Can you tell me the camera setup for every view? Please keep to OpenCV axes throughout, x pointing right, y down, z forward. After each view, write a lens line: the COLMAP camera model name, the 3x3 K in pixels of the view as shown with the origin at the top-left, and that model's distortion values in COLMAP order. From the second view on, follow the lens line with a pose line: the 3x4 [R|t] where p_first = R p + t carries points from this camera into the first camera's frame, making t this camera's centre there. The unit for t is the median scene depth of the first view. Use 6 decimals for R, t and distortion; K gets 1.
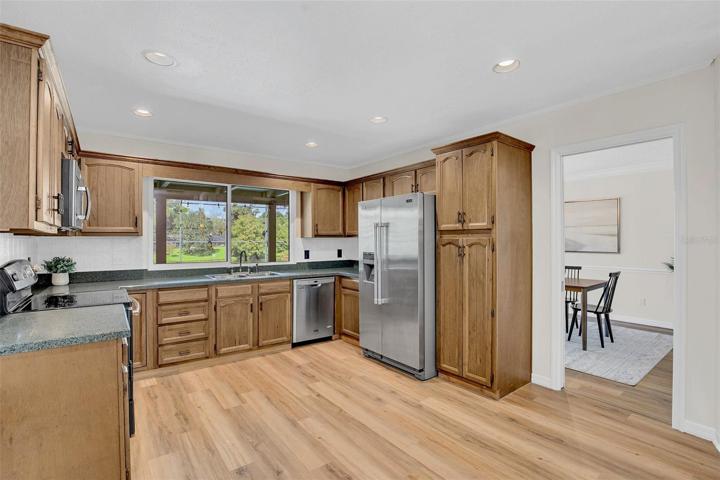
lens RADIAL K [[339.3, 0, 361.0], [0, 339.3, 240.2], [0, 0, 1]] dist [-0.021322, 0.000765]
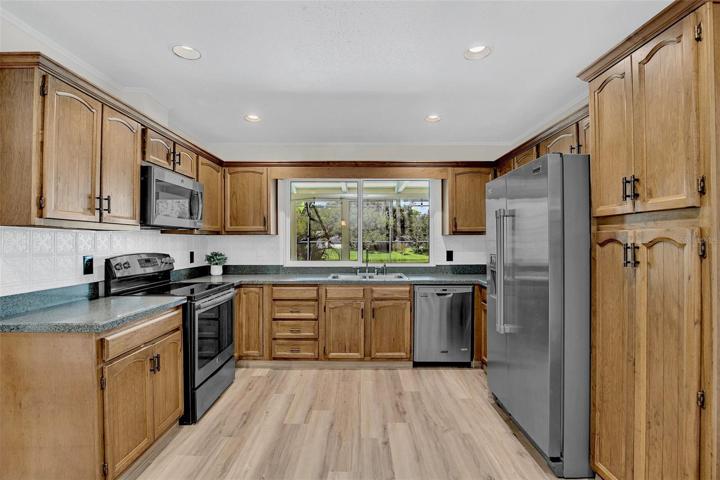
lens RADIAL K [[339.3, 0, 361.0], [0, 339.3, 240.2], [0, 0, 1]] dist [-0.021322, 0.000765]
pose [[0.794541, -0.001115, -0.607209, 0.238617], [0.000419, 0.999999, -0.001289, 0.008191], [0.607210, 0.000770, 0.794541, 0.310452]]
